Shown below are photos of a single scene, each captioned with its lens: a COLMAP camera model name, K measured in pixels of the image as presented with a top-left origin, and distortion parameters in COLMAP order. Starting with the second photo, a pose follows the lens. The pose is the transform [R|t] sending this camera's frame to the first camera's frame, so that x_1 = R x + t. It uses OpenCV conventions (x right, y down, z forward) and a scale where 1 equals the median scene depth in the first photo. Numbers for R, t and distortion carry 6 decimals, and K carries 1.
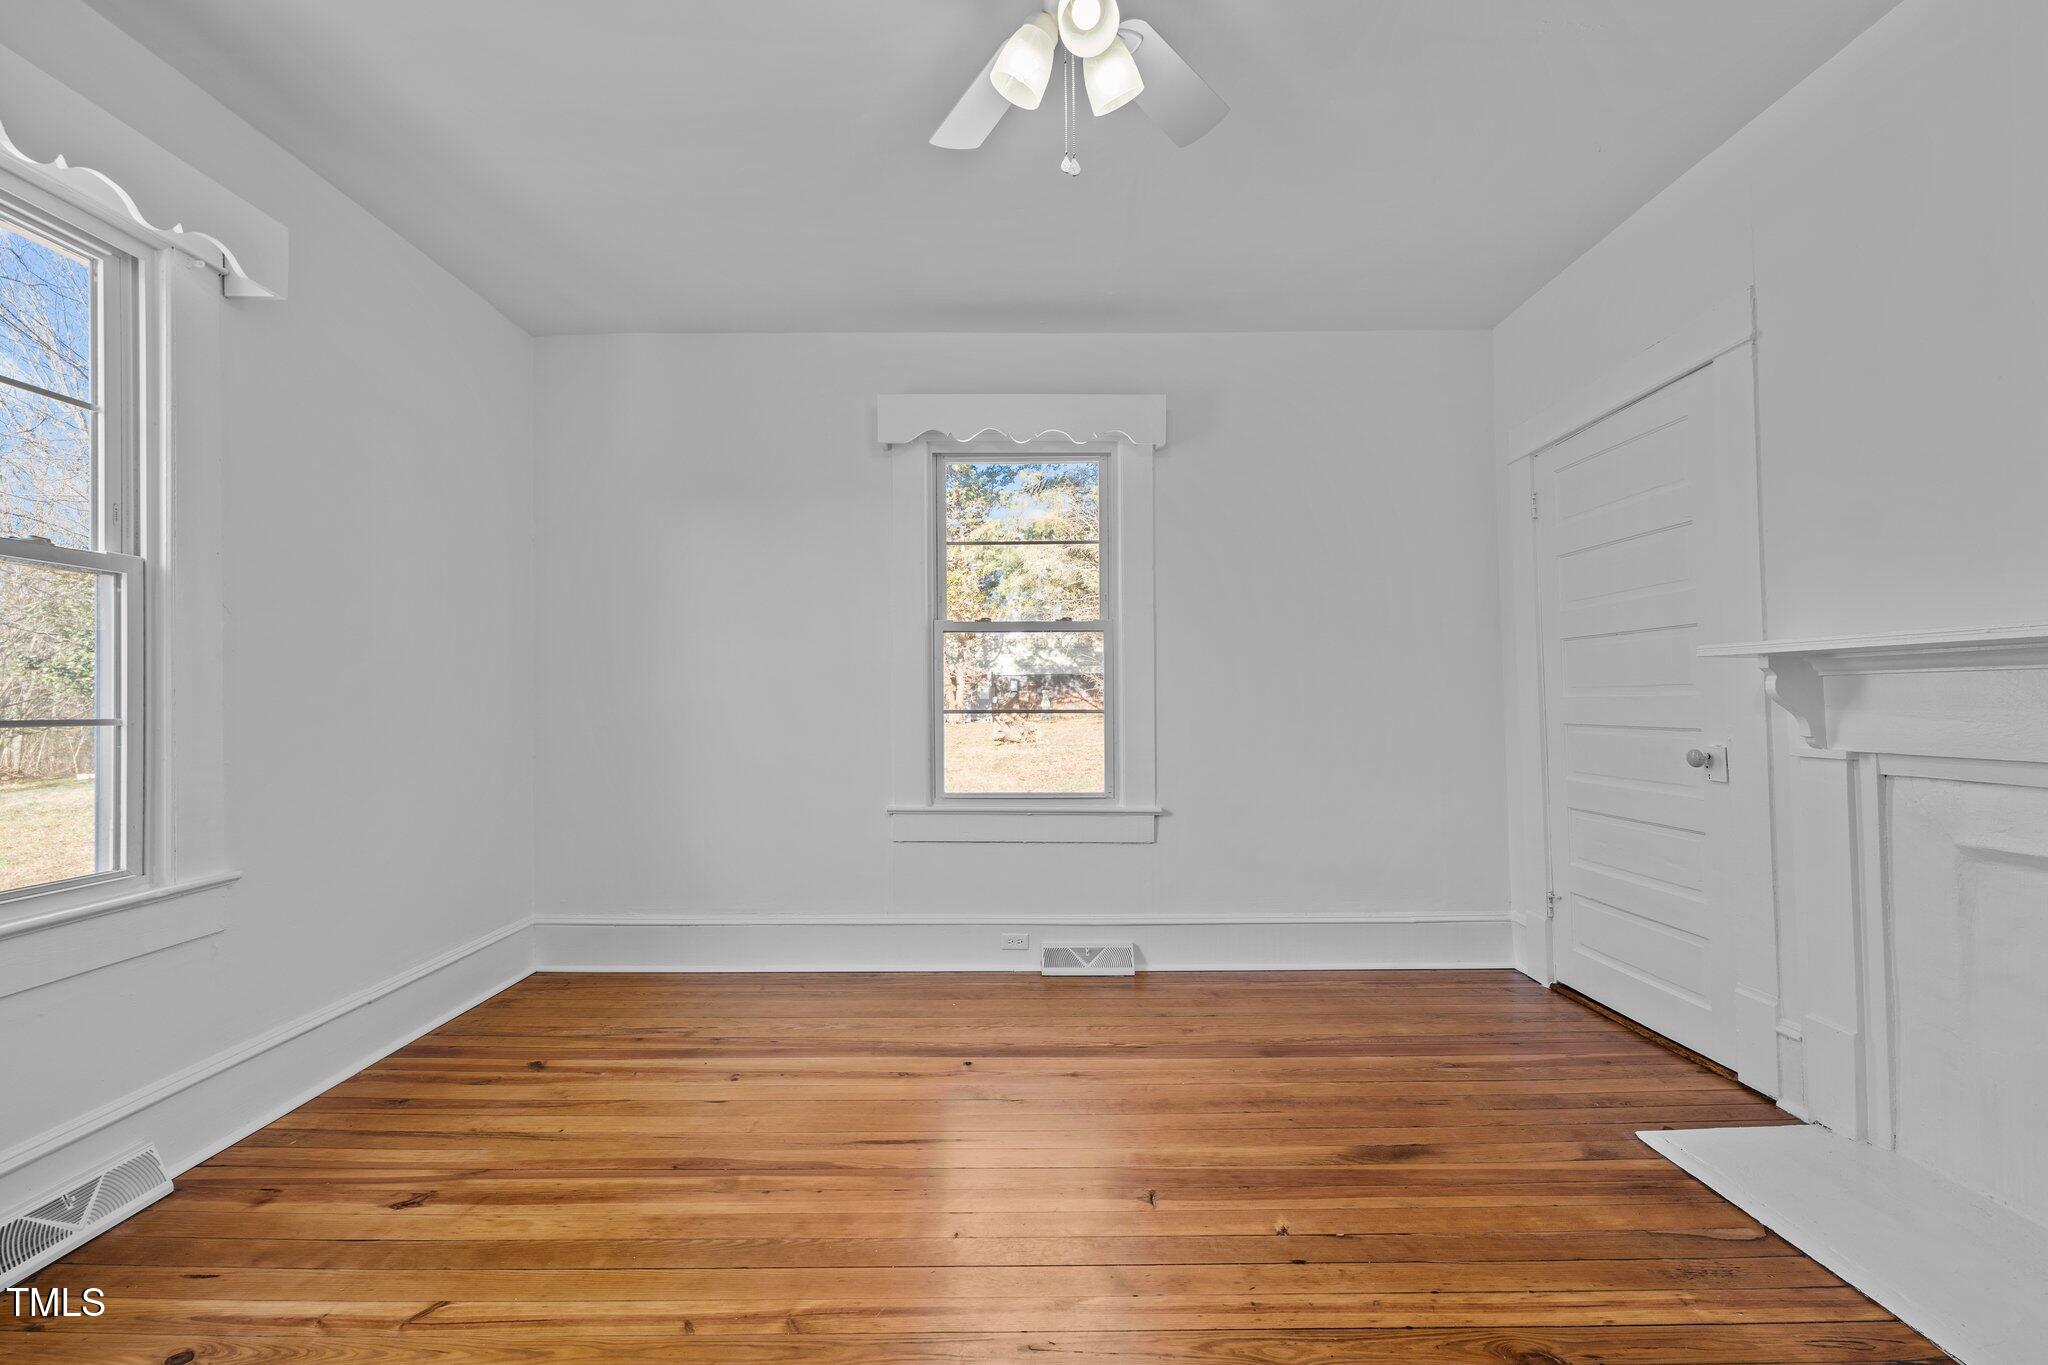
lens RADIAL K [[850.3, 0, 1020.2], [0, 850.3, 692.8], [0, 0, 1]] dist [0.001425, -0.000432]
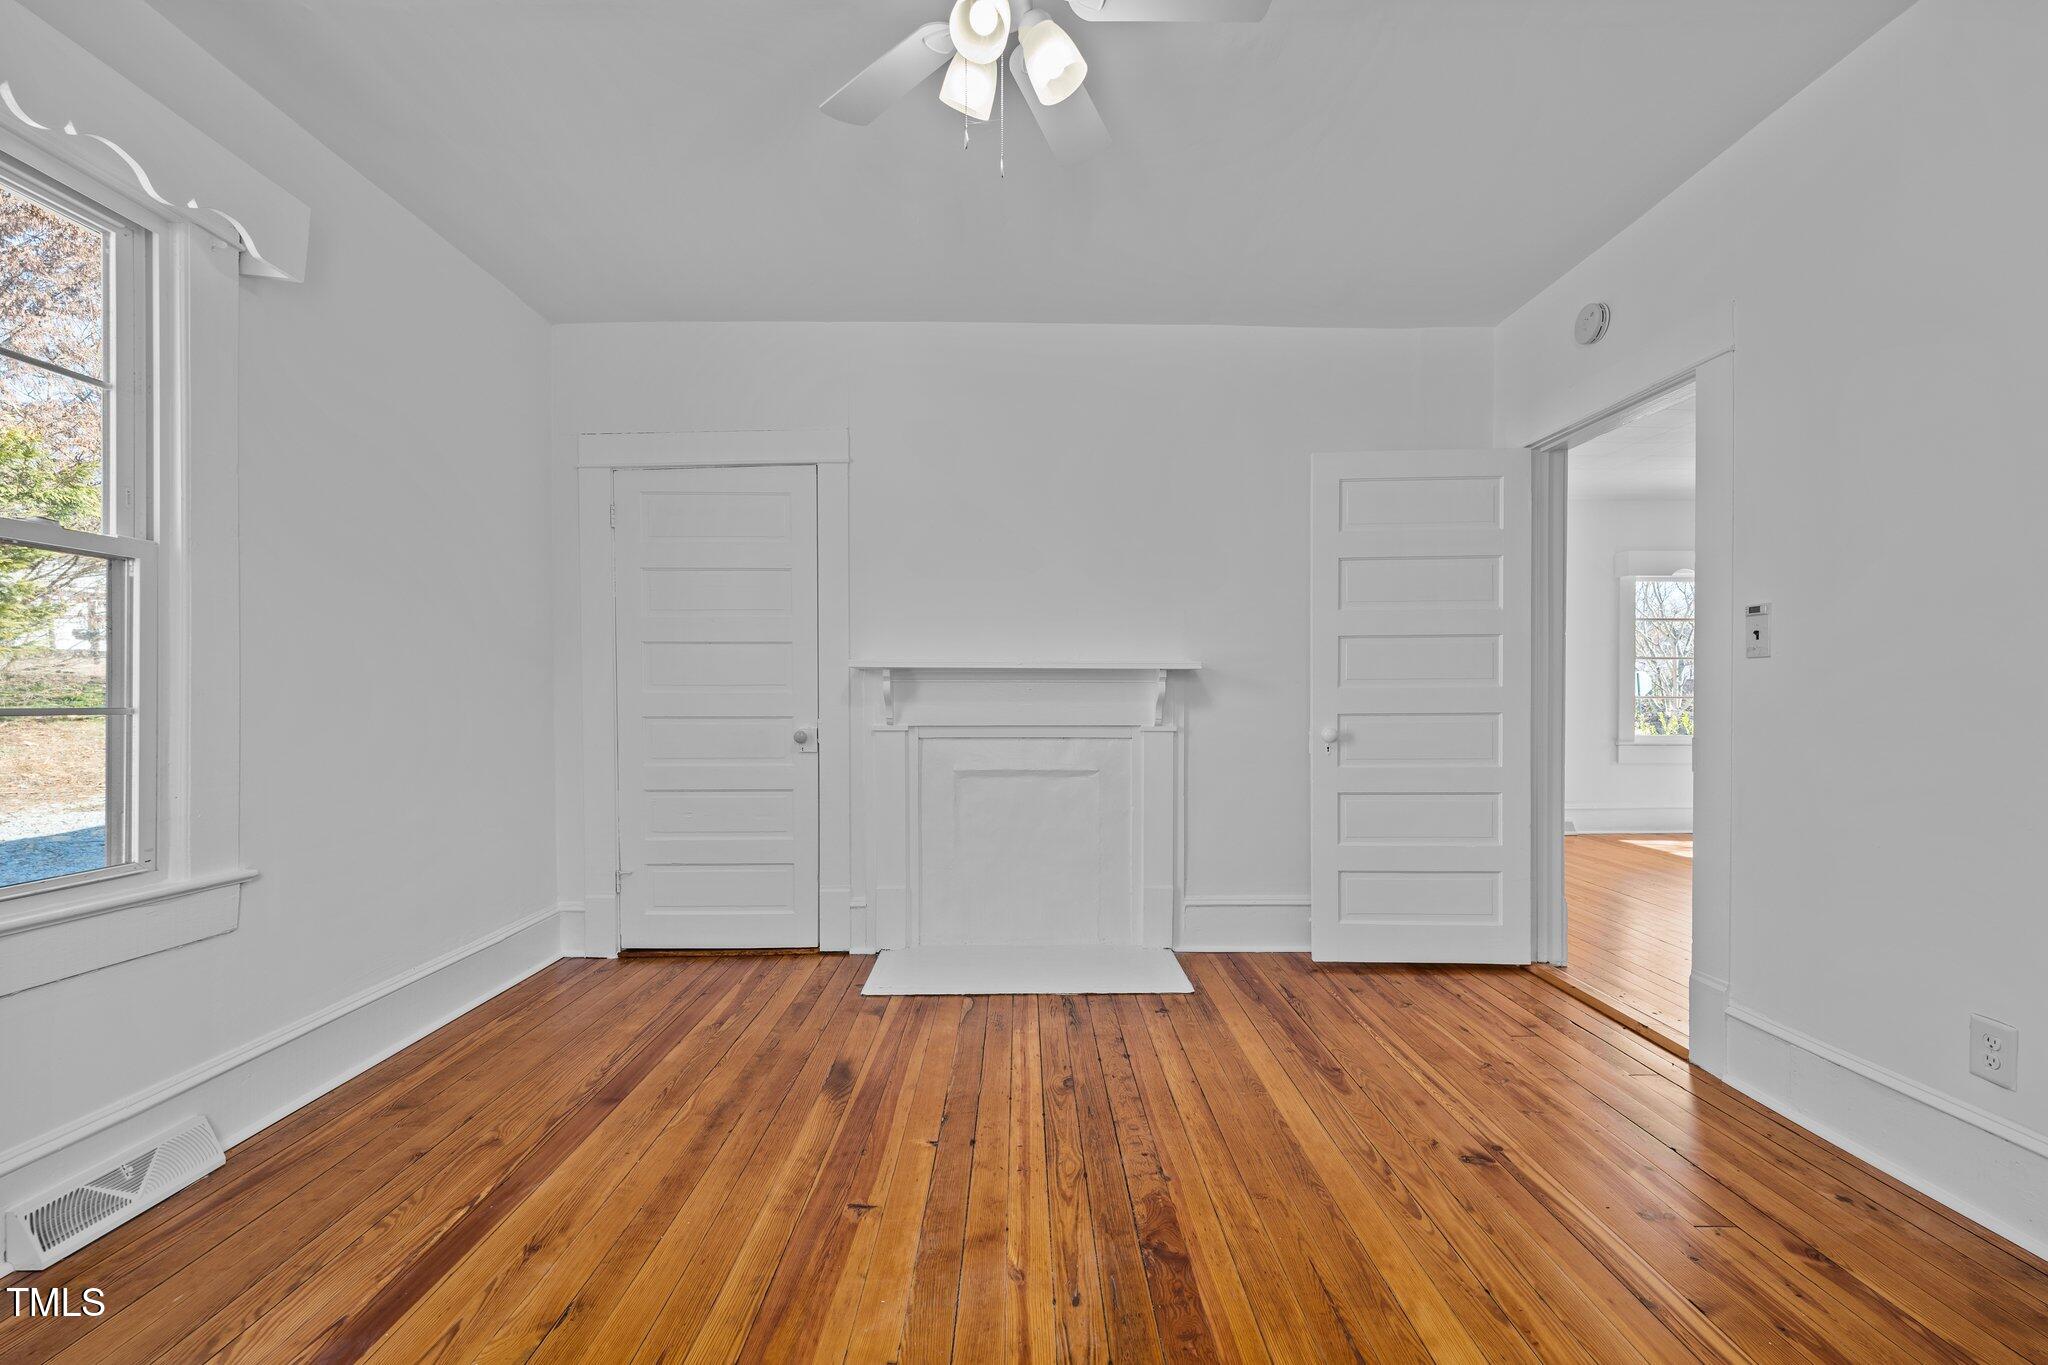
lens RADIAL K [[840.2, 0, 1026.1], [0, 840.2, 694.1], [0, 0, 1]] dist [0.001428, -0.000093]
pose [[-0.005217, 0.010365, 0.999933, -0.640052], [-0.010551, 0.999890, -0.010420, 0.016736], [-0.999931, -0.010604, -0.005107, 0.657166]]
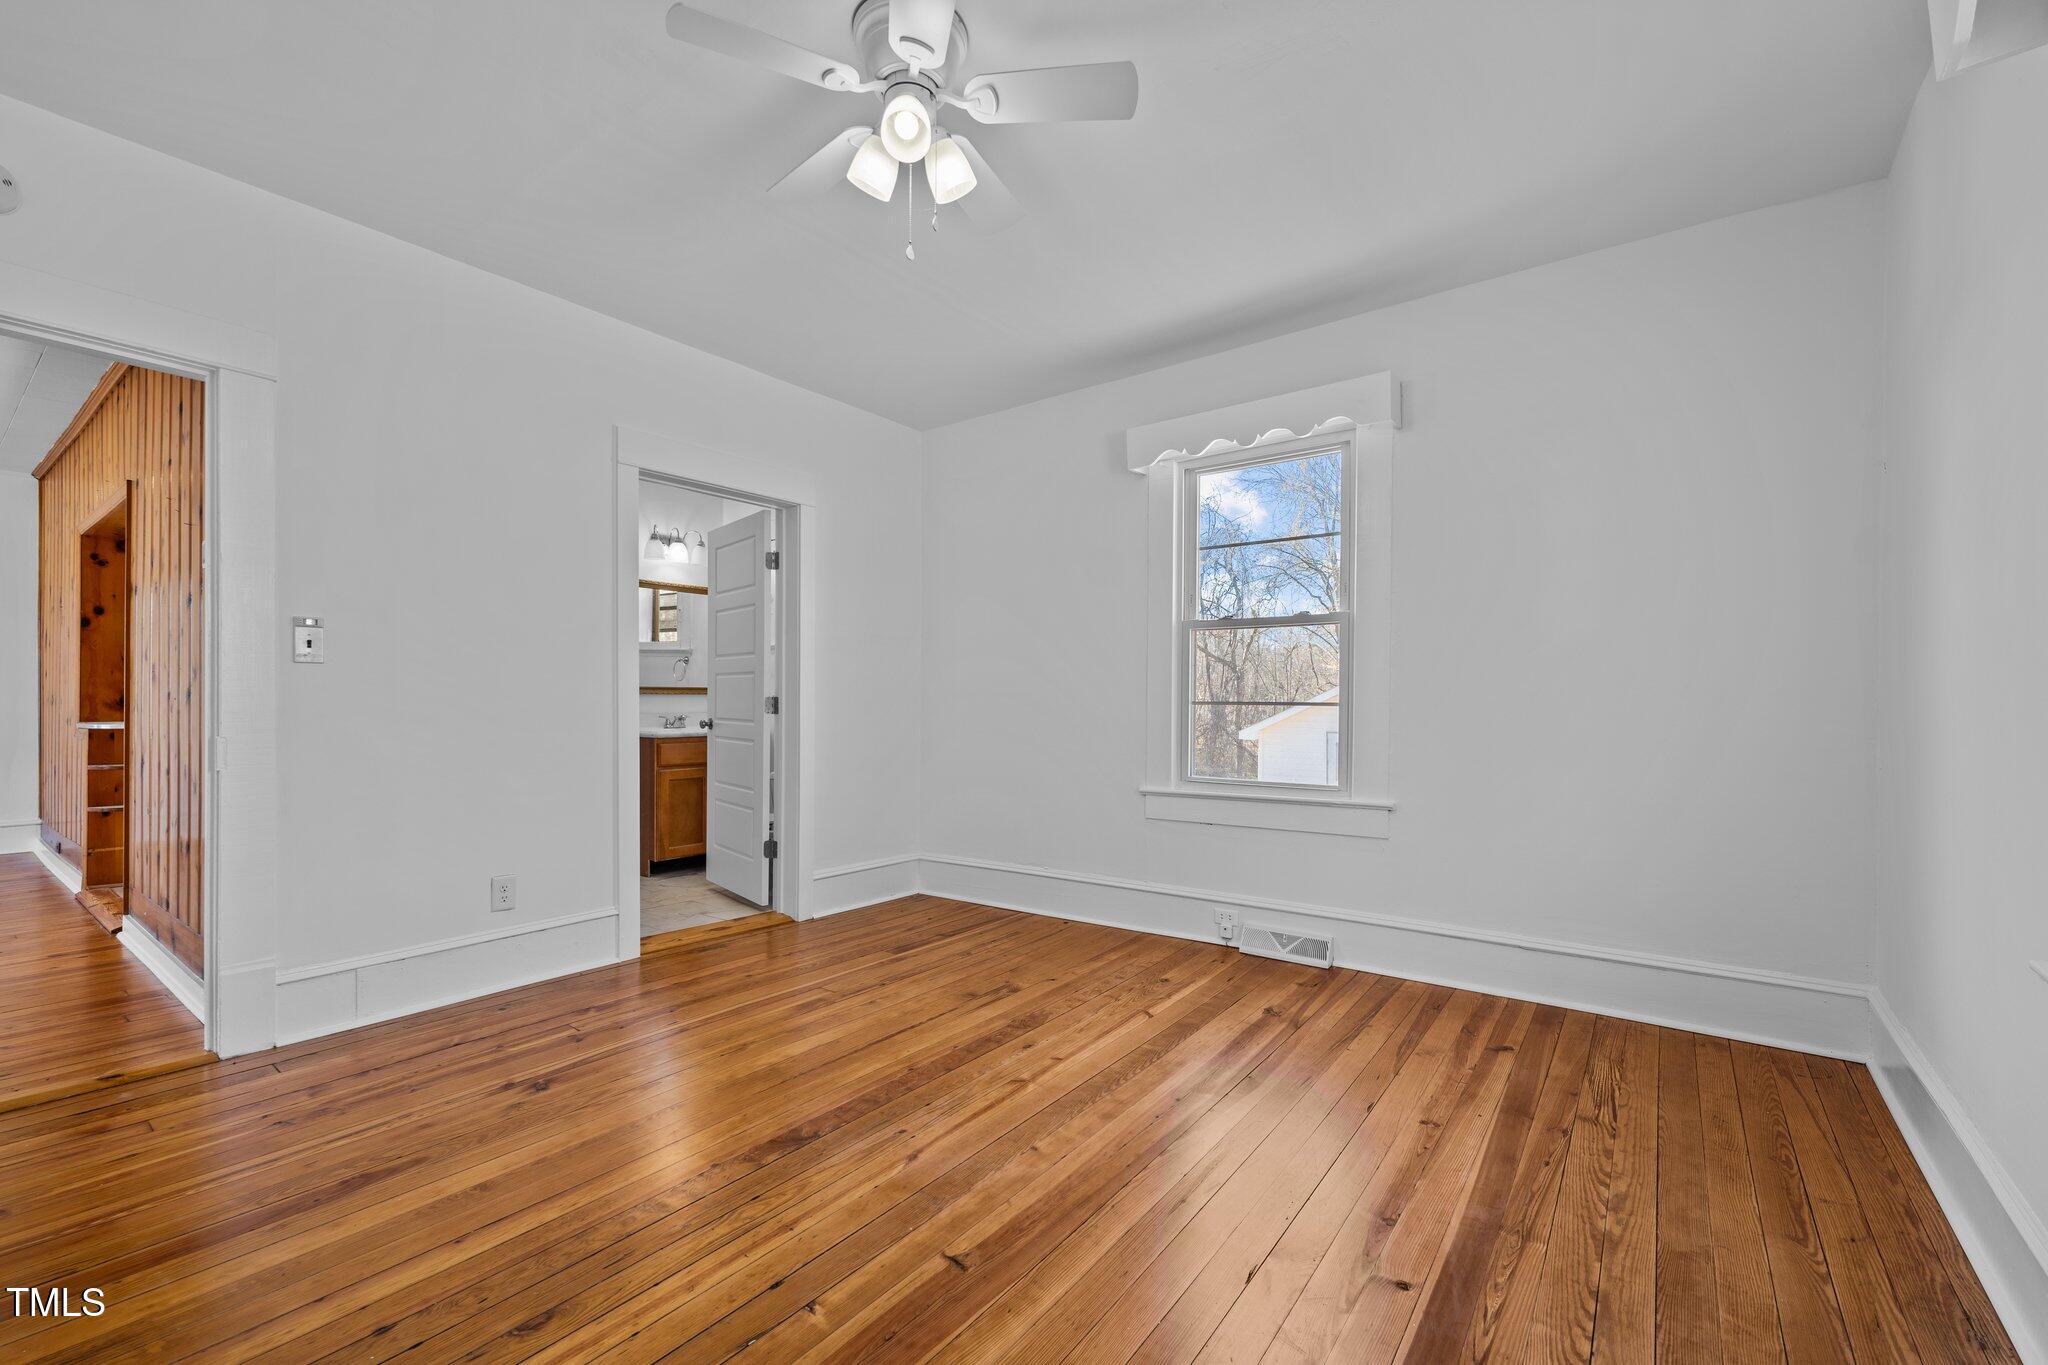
lens RADIAL K [[850.3, 0, 1020.2], [0, 850.3, 692.8], [0, 0, 1]] dist [0.001425, -0.000432]
pose [[-0.606959, 0.001029, -0.794732, 0.643004], [0.010211, 0.999927, -0.006503, 0.012896], [0.794667, -0.012062, -0.606925, 1.263653]]
